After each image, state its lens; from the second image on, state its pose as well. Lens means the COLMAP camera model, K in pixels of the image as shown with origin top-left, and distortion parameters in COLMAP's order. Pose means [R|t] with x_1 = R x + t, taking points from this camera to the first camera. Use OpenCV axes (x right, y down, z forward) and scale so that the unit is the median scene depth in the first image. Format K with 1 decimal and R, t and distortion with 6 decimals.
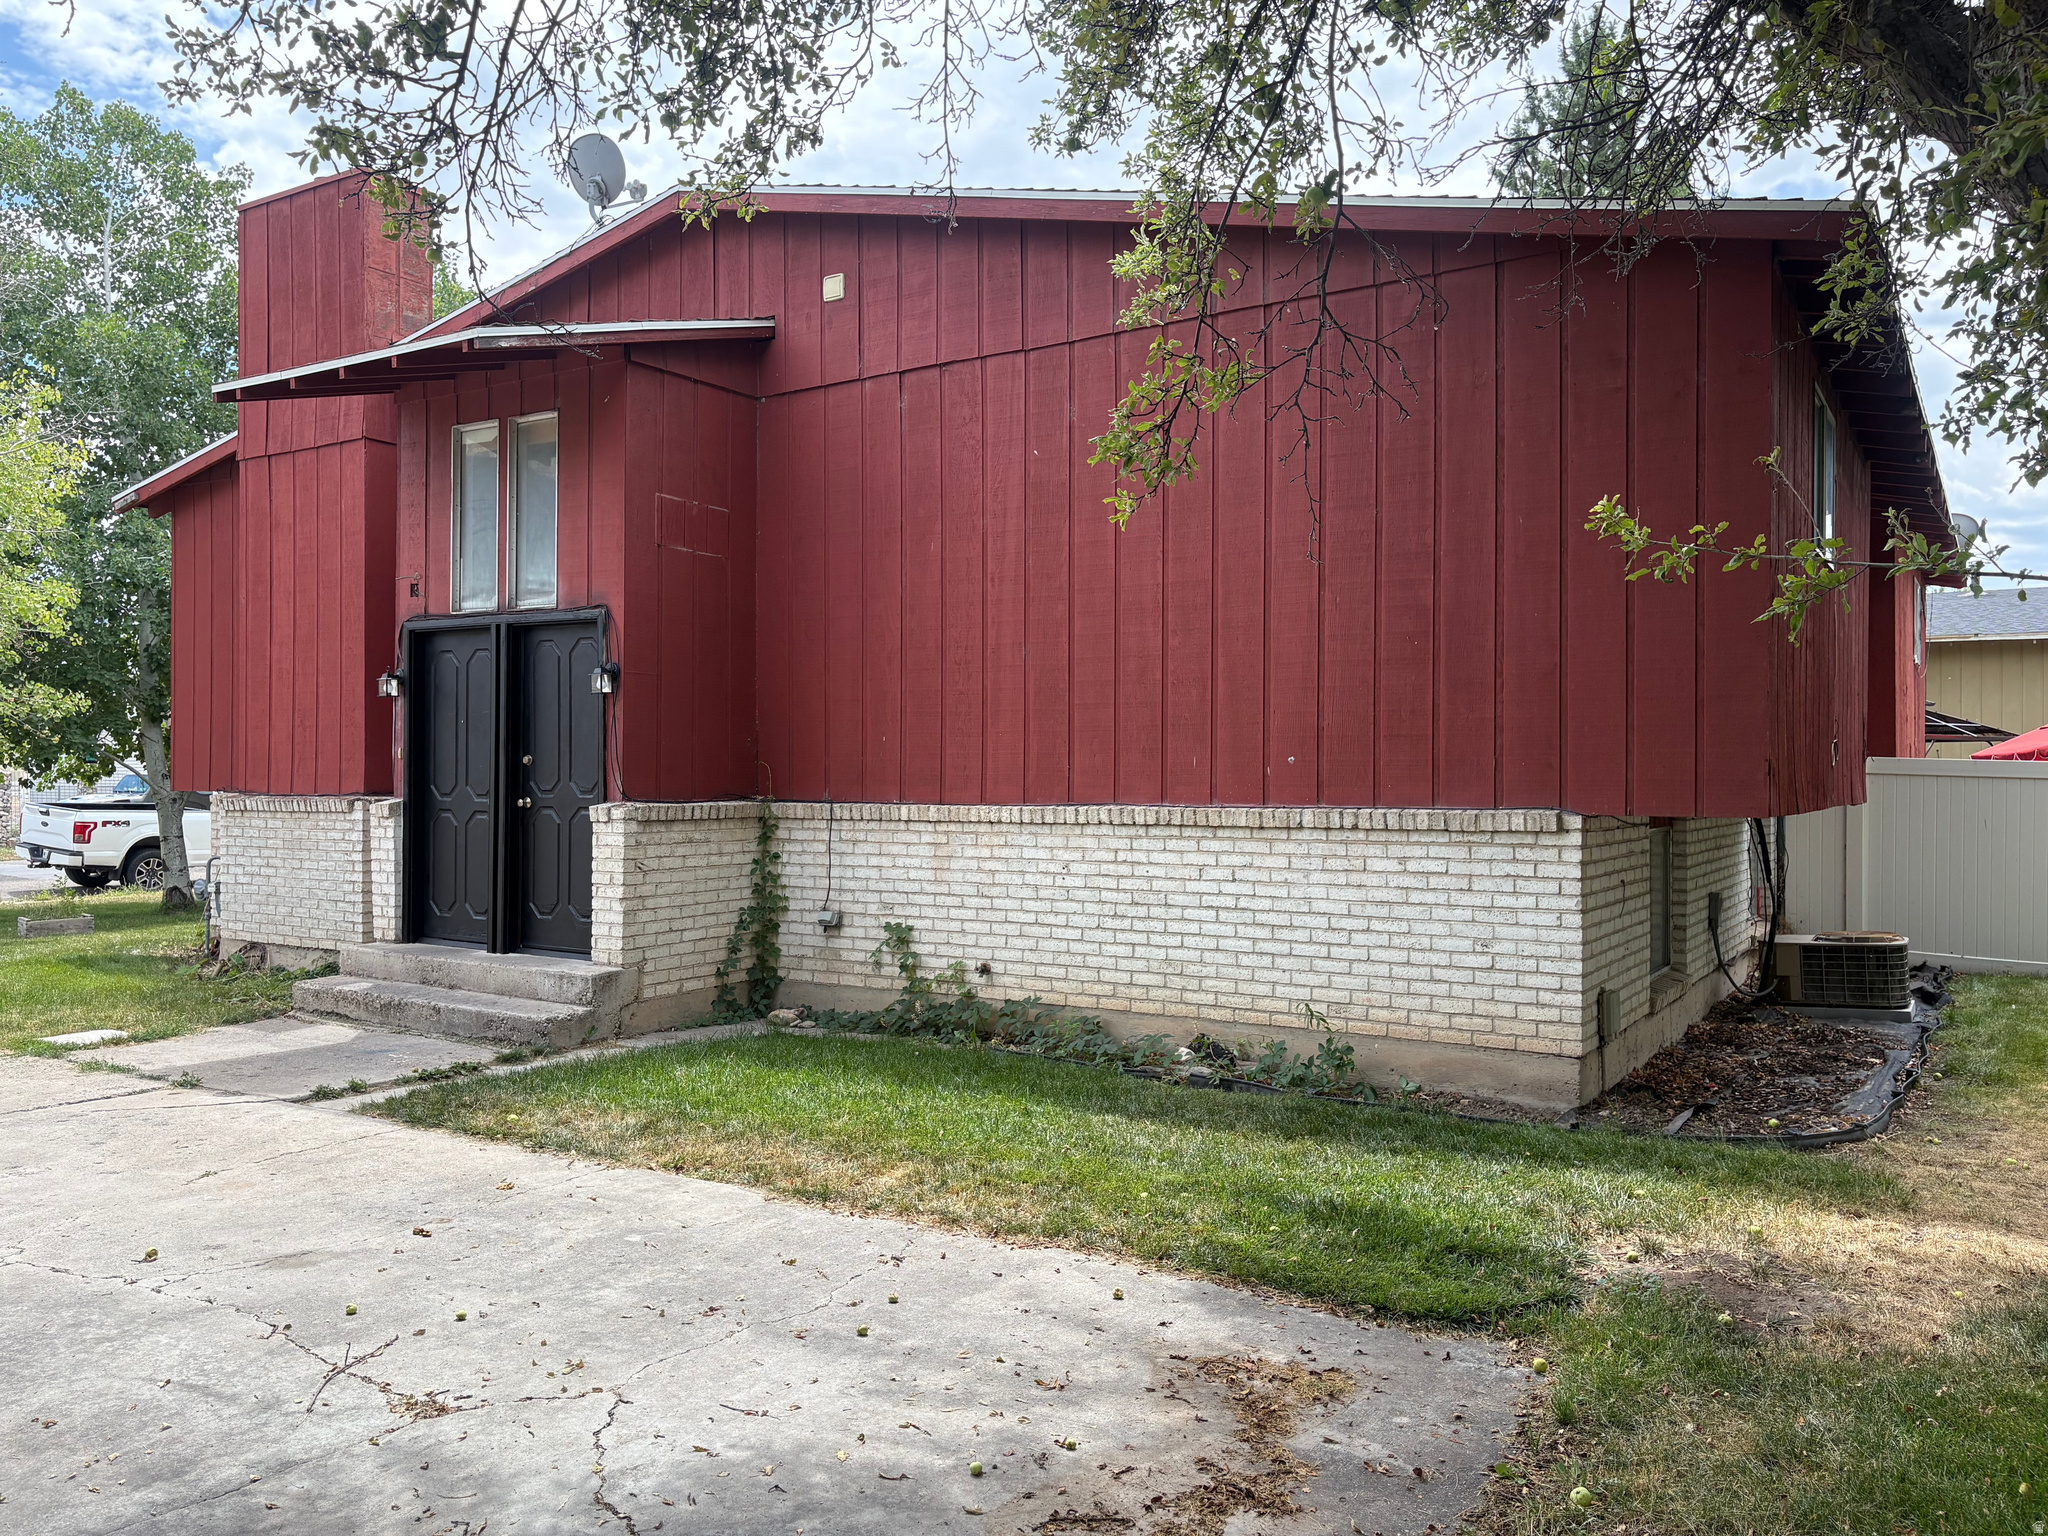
lens RADIAL K [[1566.5, 0, 1024.0], [0, 1566.5, 768.0], [0, 0, 1]] dist [-0.000501, -0.000186]
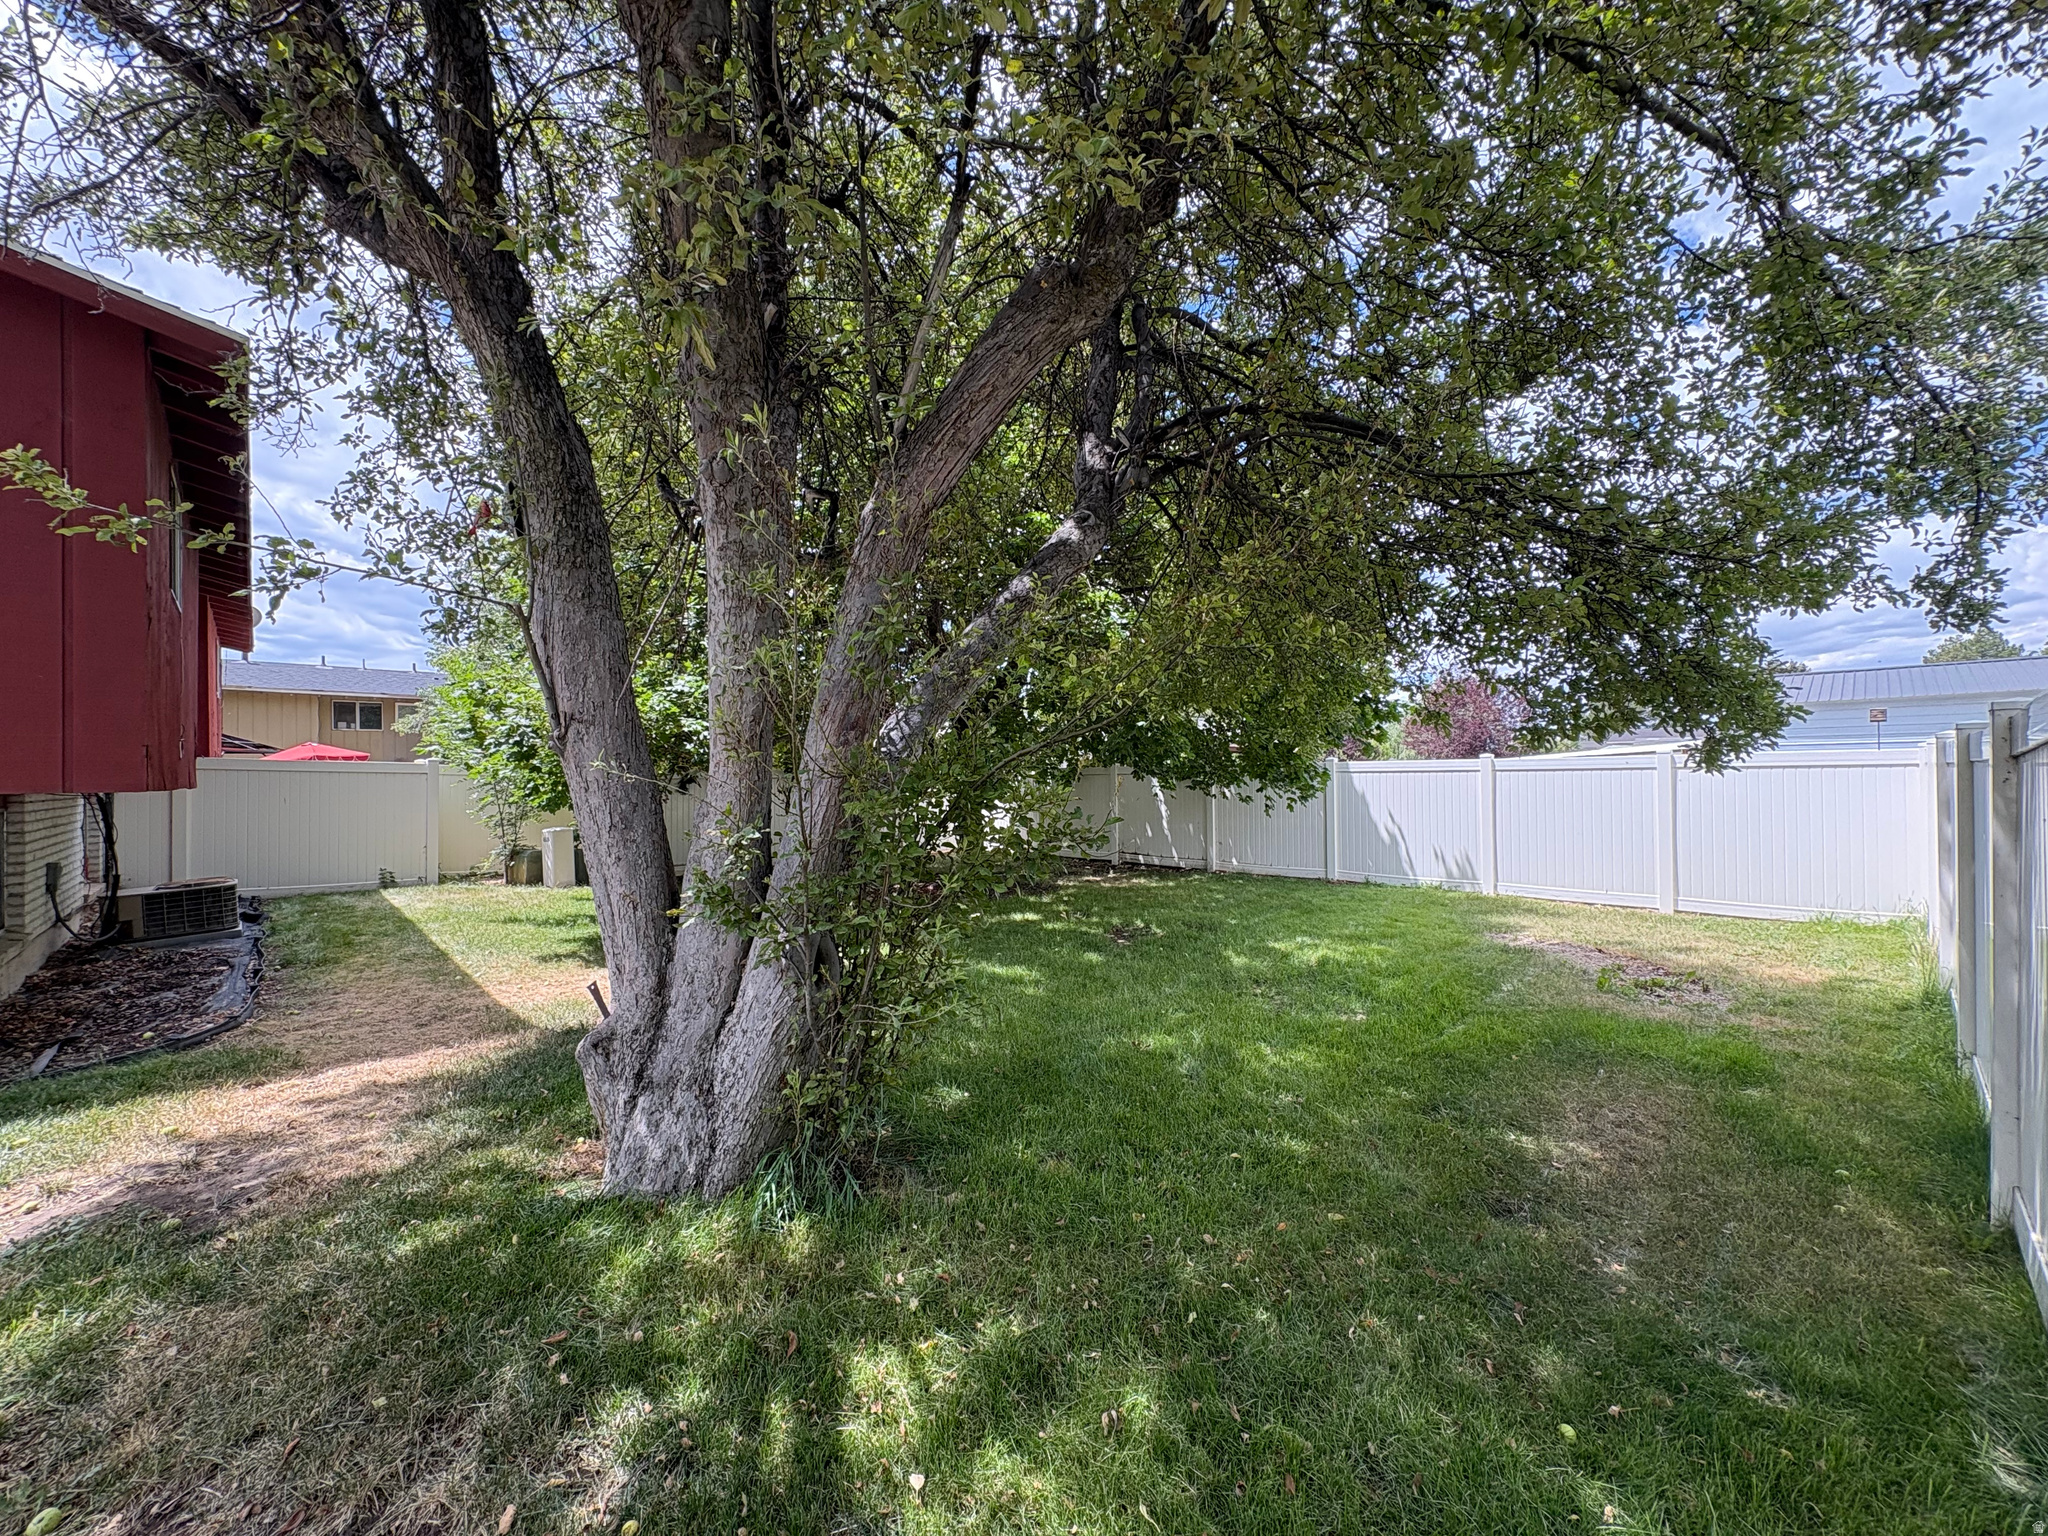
lens RADIAL K [[816.8, 0, 1024.0], [0, 816.8, 768.0], [0, 0, 1]] dist [0.000936, 0.000379]
pose [[0.251029, -0.001361, 0.967979, 0.022980], [0.008767, 0.999961, -0.000868, 0.021521], [-0.967940, 0.008704, 0.251032, 0.177170]]
